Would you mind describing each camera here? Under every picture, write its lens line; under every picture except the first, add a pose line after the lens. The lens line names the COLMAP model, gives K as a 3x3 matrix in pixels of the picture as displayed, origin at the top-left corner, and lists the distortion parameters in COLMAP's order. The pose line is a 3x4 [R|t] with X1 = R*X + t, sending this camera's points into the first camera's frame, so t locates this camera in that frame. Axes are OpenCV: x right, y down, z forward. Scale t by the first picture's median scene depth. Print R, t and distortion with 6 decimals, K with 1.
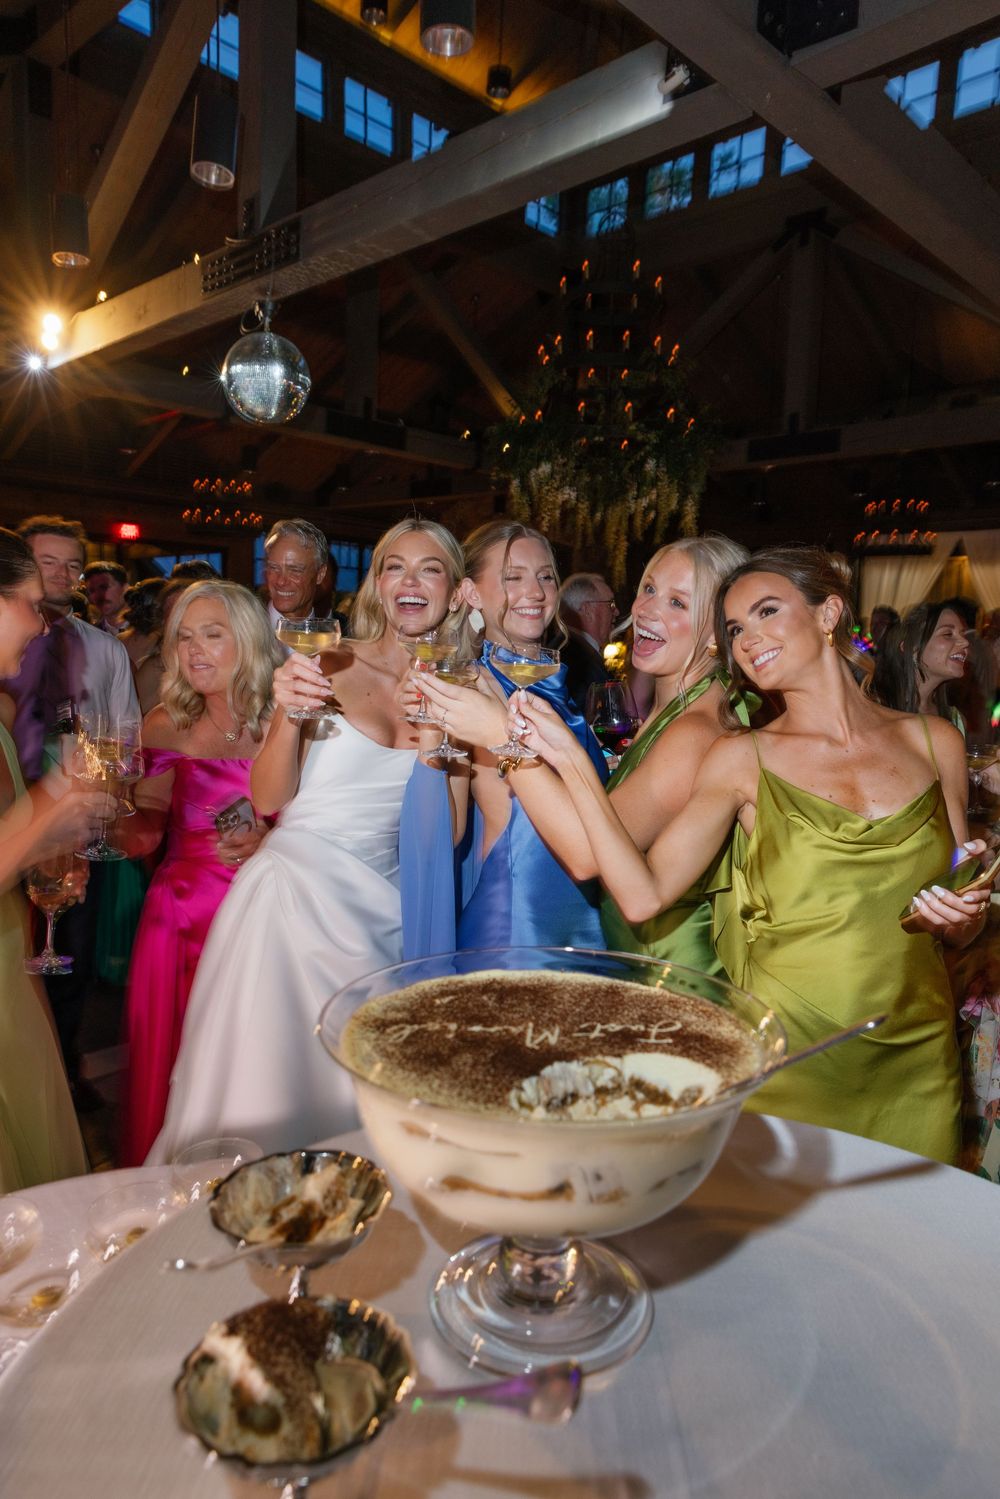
lens RADIAL K [[1047.4, 0, 500.0], [0, 1047.4, 749.5], [0, 0, 1]] dist [-0.001121, 0.000187]
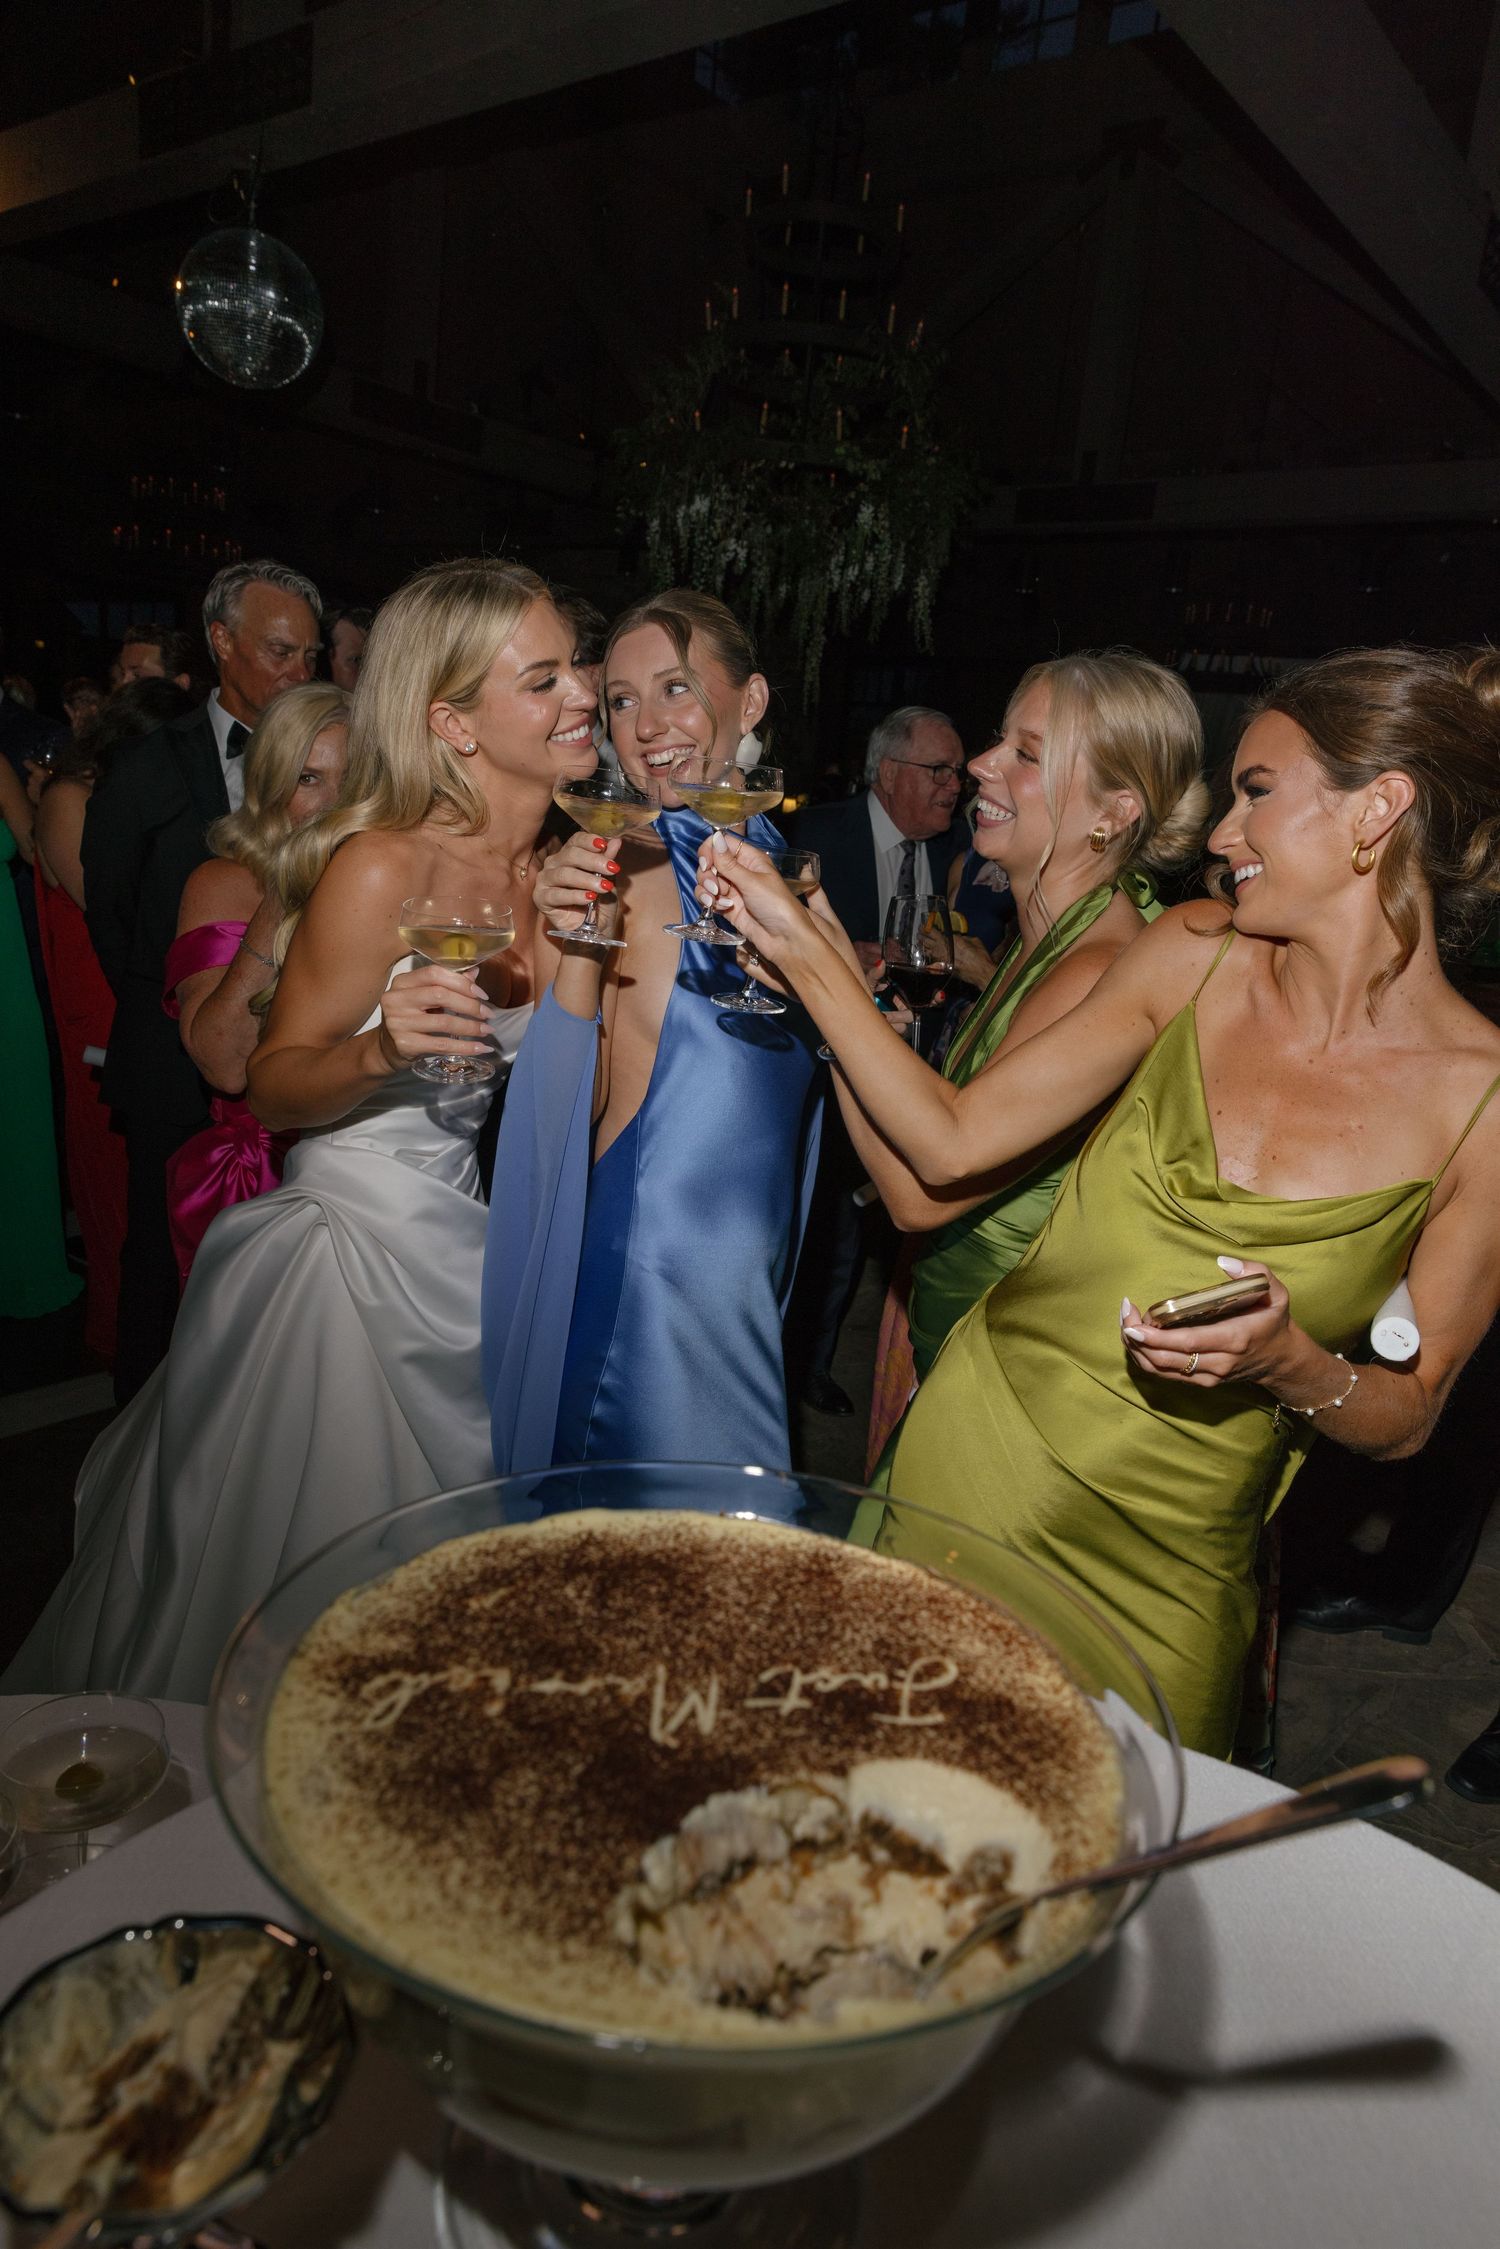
lens RADIAL K [[1516.3, 0, 750.0], [0, 1516.3, 1124.5], [0, 0, 1]] dist [-0.003957, -0.002670]
pose [[0.993814, 0.047857, 0.100217, -0.013445], [-0.060055, 0.990653, 0.122477, -0.085923], [-0.093419, -0.127738, 0.987399, 0.334090]]
